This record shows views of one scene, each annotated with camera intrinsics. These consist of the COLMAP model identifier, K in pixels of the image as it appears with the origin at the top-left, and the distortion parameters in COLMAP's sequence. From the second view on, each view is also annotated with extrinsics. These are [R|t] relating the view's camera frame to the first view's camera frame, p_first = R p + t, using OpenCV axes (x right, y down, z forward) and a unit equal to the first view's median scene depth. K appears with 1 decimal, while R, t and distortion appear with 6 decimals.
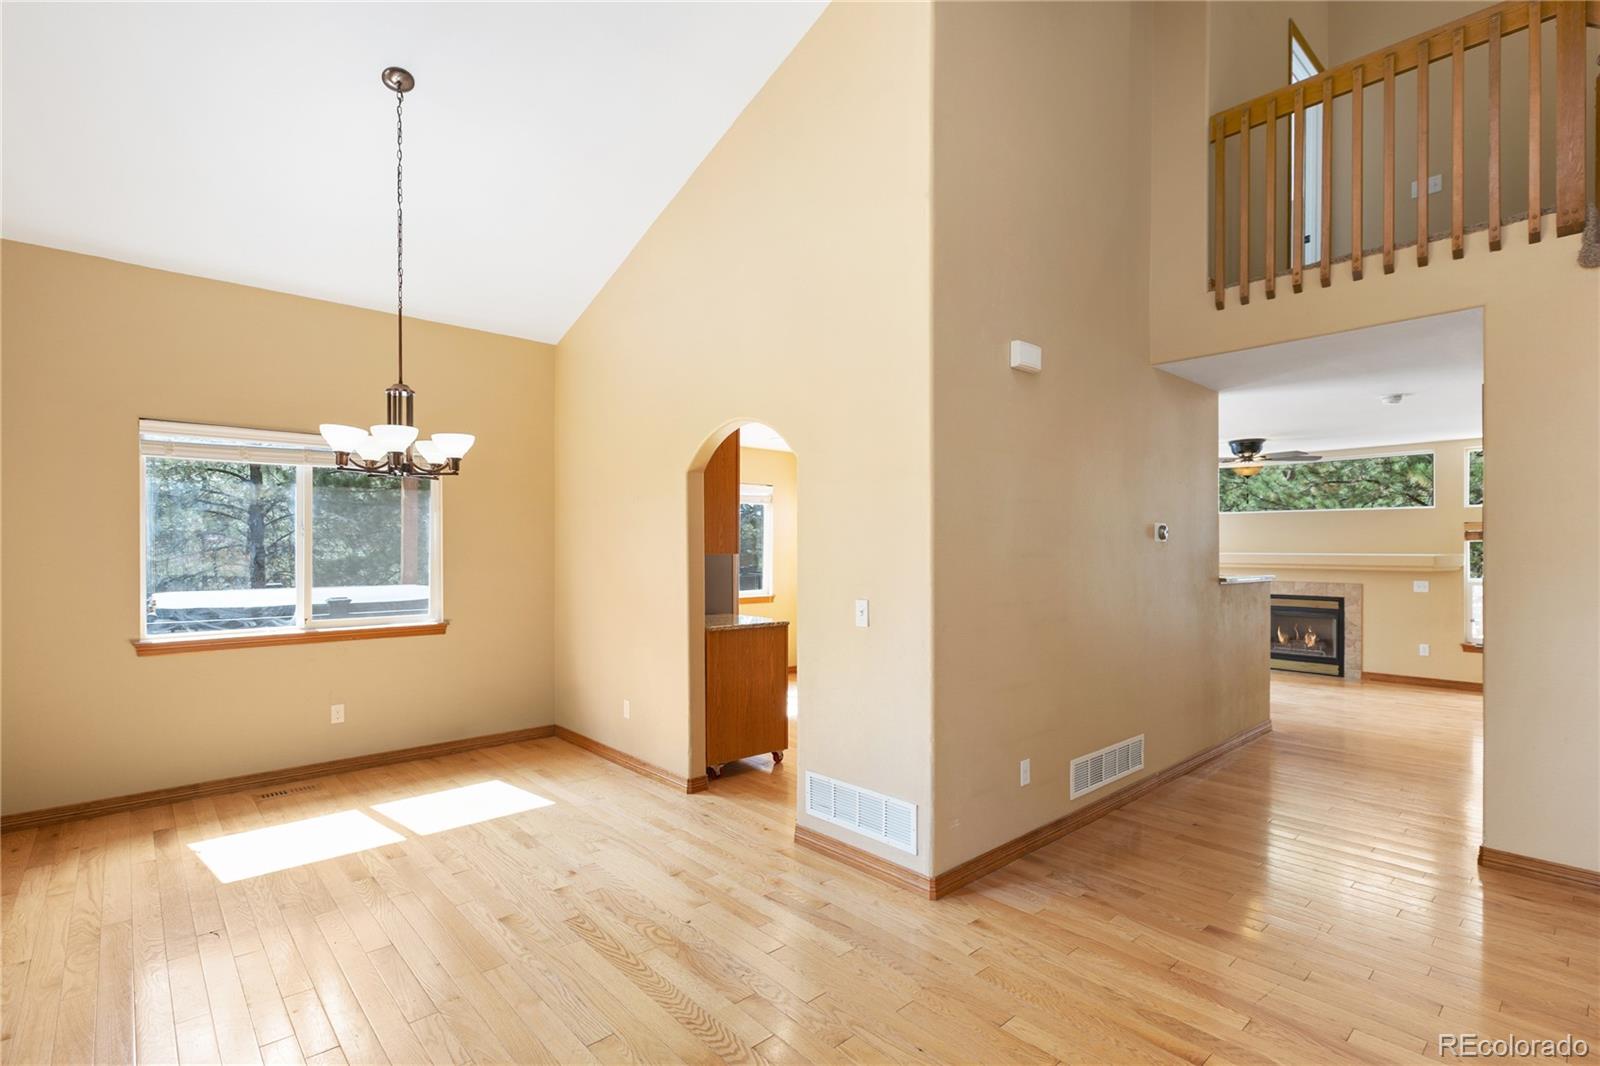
lens RADIAL K [[743.4, 0, 804.3], [0, 743.4, 553.5], [0, 0, 1]] dist [0.000434, -0.000019]
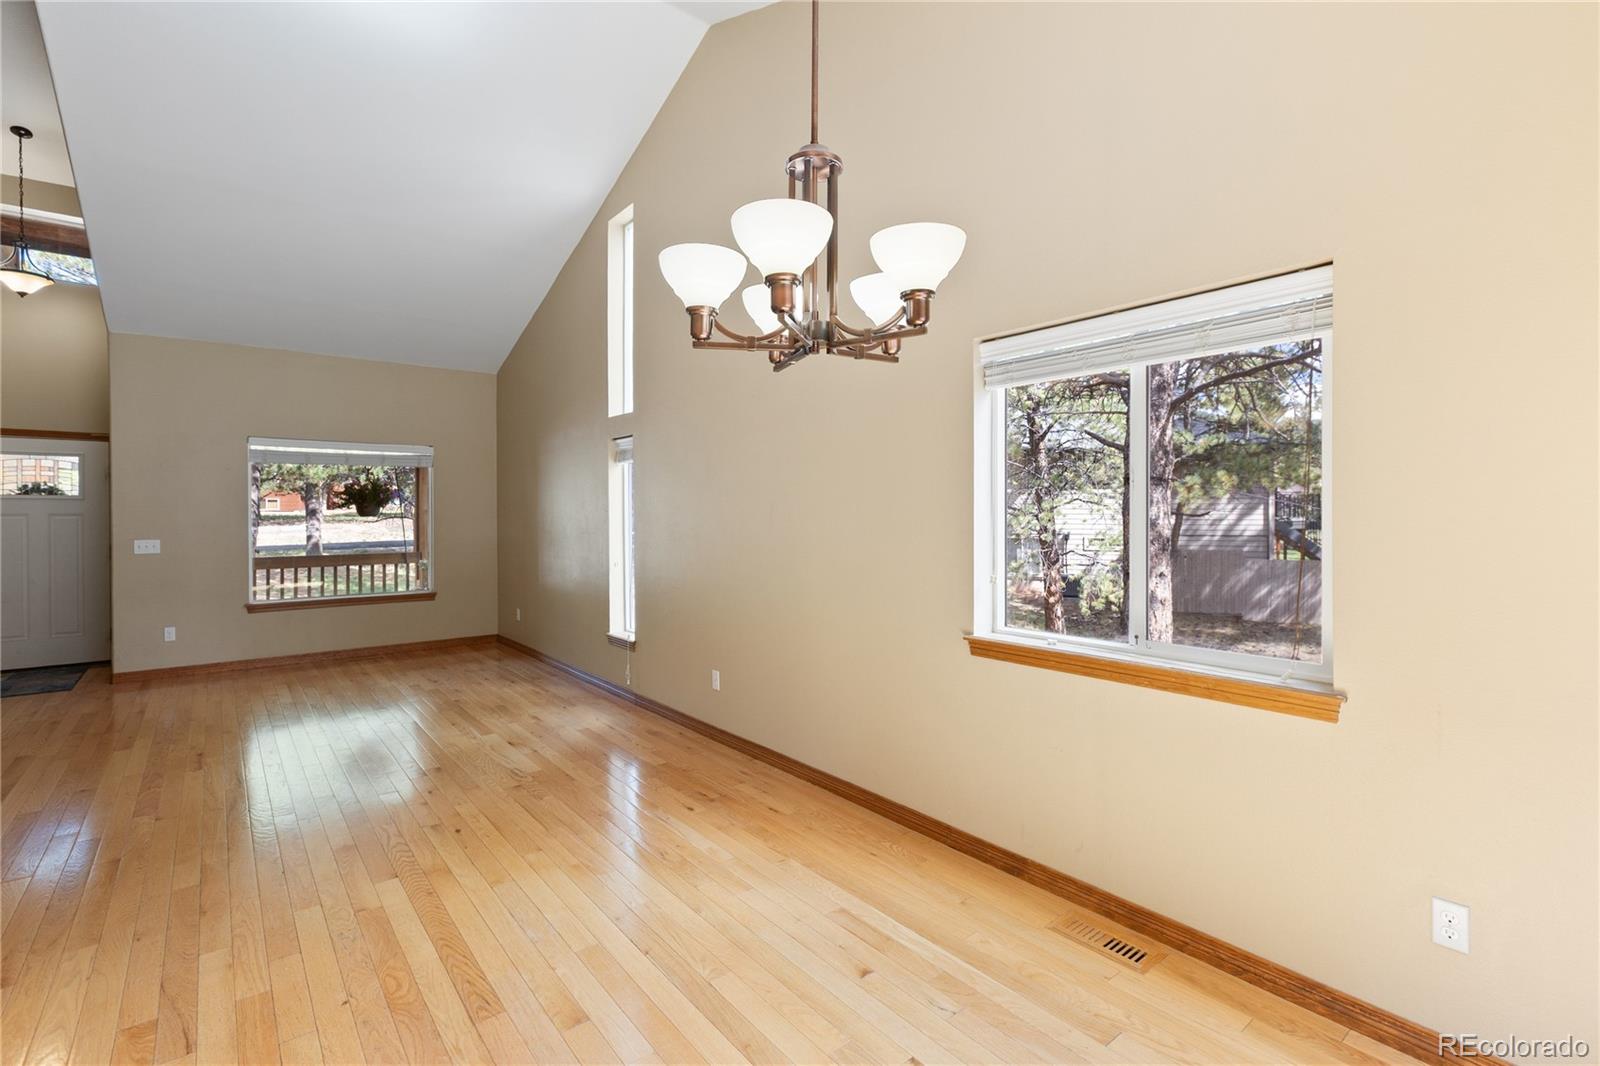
lens RADIAL K [[726.2, 0, 779.2], [0, 726.2, 485.5], [0, 0, 1]] dist [0.001929, 0.000419]
pose [[-0.996857, 0.003072, 0.079168, -0.458526], [0.000731, 0.999562, -0.029588, -0.011018], [-0.079224, -0.029437, -0.996422, 1.196021]]
